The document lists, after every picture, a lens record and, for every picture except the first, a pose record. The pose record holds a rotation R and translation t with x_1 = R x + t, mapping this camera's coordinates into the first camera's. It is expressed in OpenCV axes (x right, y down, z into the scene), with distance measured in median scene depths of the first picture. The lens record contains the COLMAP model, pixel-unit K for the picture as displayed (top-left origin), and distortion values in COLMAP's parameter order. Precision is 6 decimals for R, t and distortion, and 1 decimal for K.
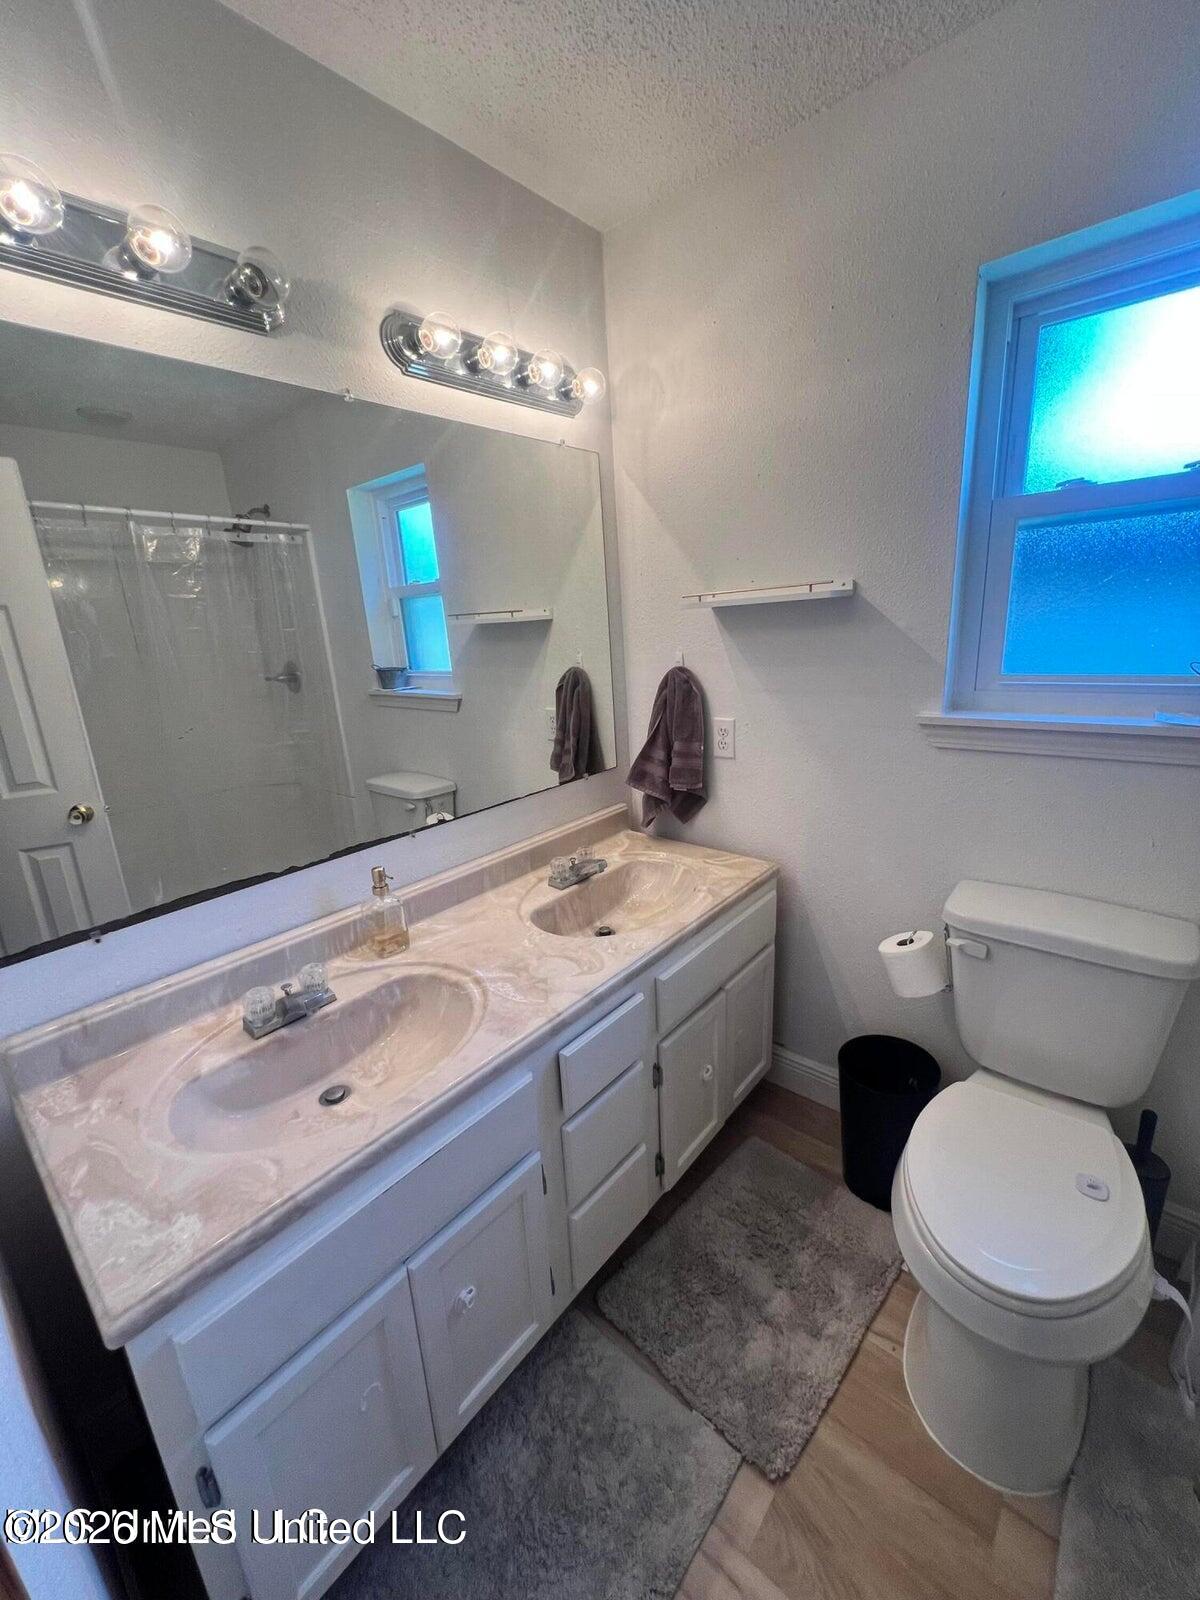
lens RADIAL K [[633.3, 0, 606.3], [0, 633.3, 808.5], [0, 0, 1]] dist [-0.014645, -0.000354]
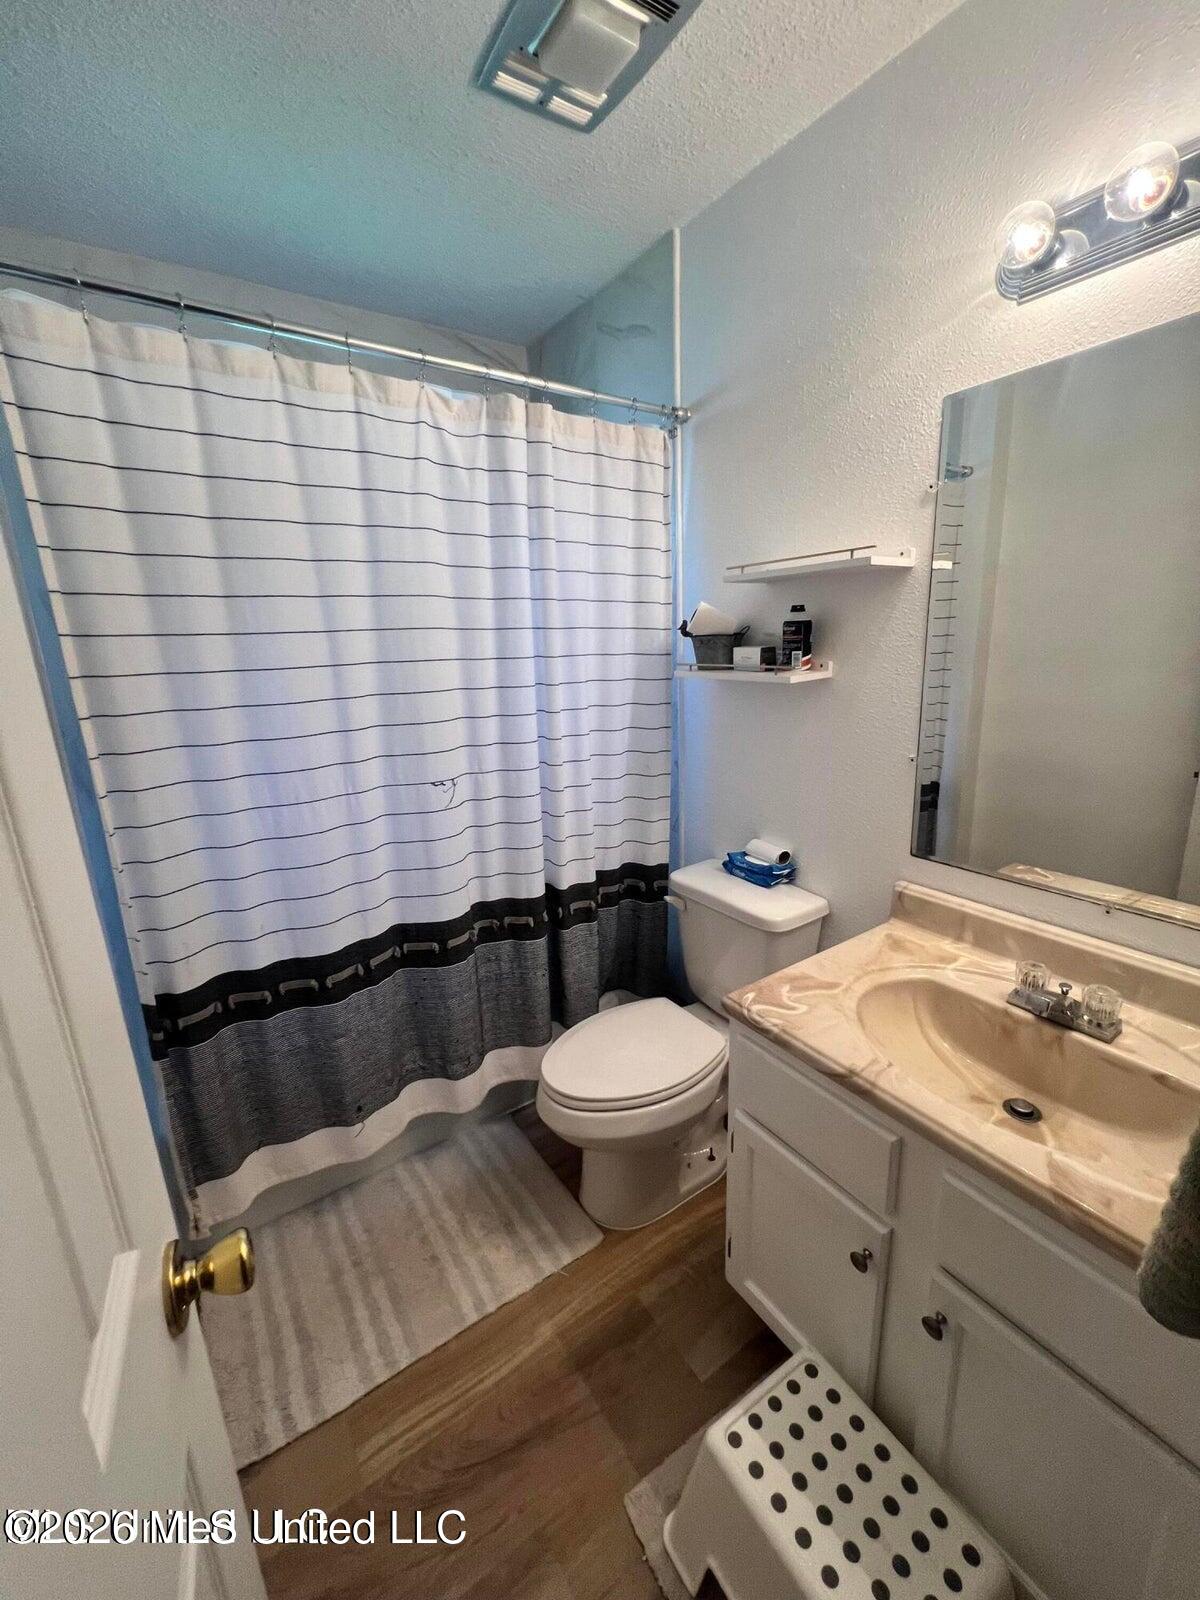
lens RADIAL K [[633.3, 0, 606.3], [0, 633.3, 808.5], [0, 0, 1]] dist [-0.014645, -0.000354]
pose [[-0.267932, 0.316017, -0.910135, 0.527863], [-0.196481, 0.906898, 0.372734, -0.204752], [0.943190, 0.278691, -0.180896, 0.554728]]
